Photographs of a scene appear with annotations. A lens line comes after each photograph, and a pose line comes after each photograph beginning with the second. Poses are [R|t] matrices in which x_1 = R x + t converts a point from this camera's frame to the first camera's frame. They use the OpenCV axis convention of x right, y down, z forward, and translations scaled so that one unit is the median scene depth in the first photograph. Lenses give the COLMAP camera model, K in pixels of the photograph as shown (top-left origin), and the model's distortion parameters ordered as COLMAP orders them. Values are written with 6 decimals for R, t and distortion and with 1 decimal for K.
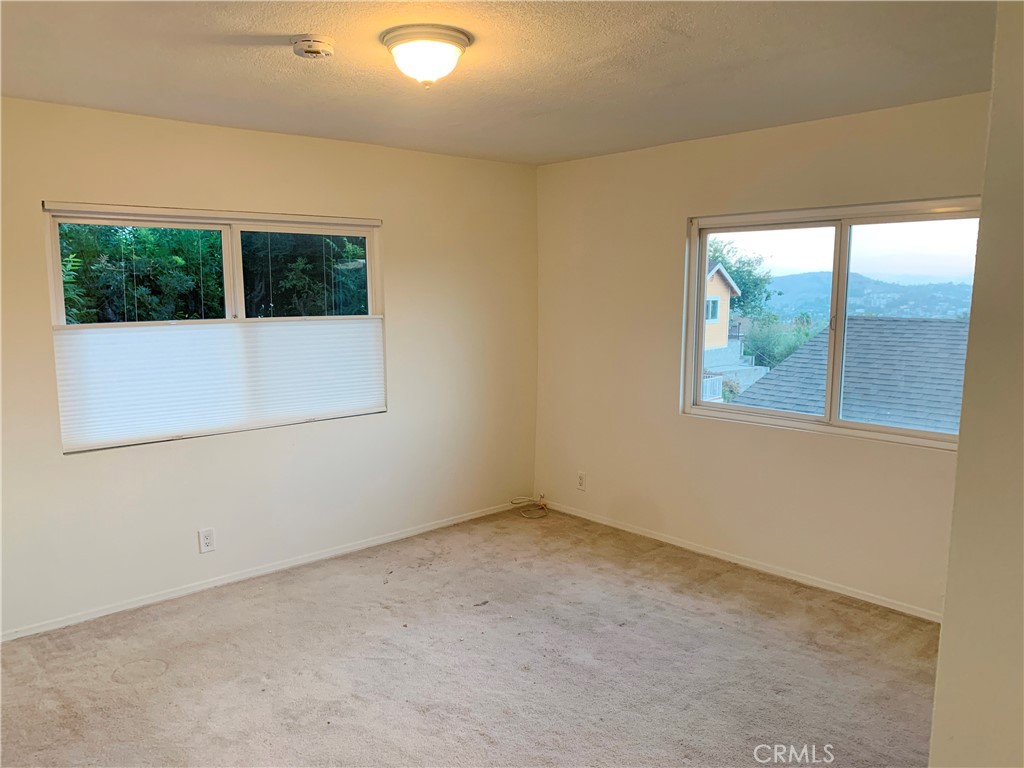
lens RADIAL K [[786.8, 0, 509.1], [0, 786.8, 388.0], [0, 0, 1]] dist [0.034051, -0.032499]
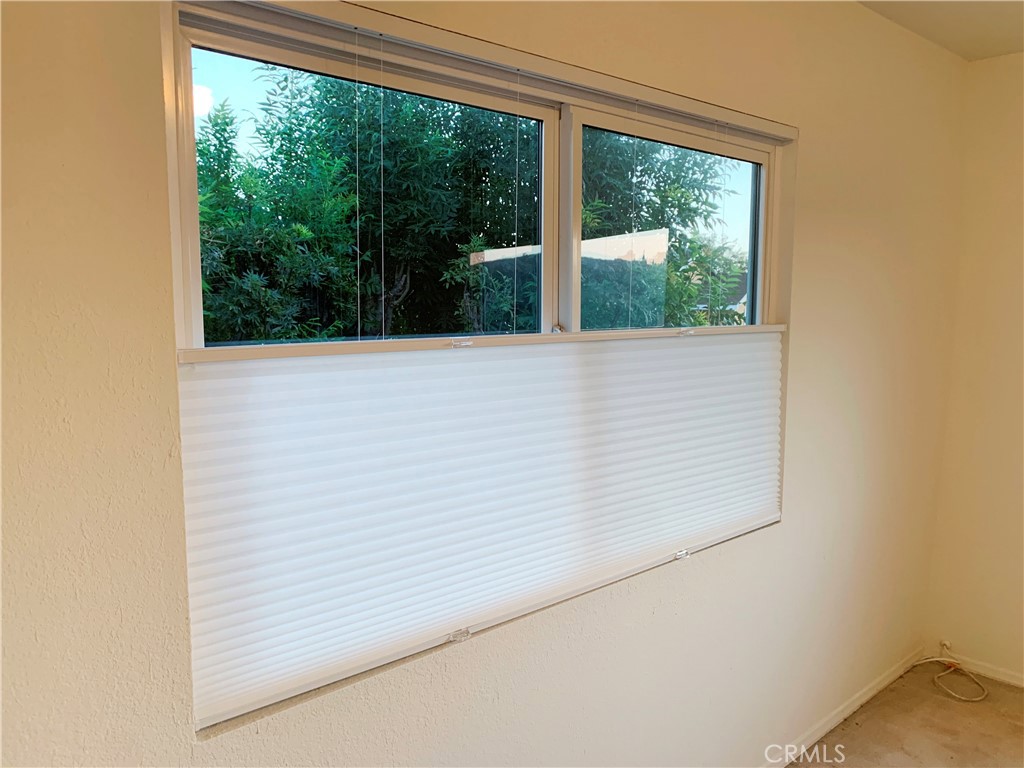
lens RADIAL K [[786.8, 0, 515.1], [0, 786.8, 382.2], [0, 0, 1]] dist [0.034051, -0.032499]
pose [[0.999671, 0.005882, 0.024972, -0.301856], [-0.005264, 0.999680, -0.024725, -0.039612], [-0.025109, 0.024586, 0.999382, 0.457339]]
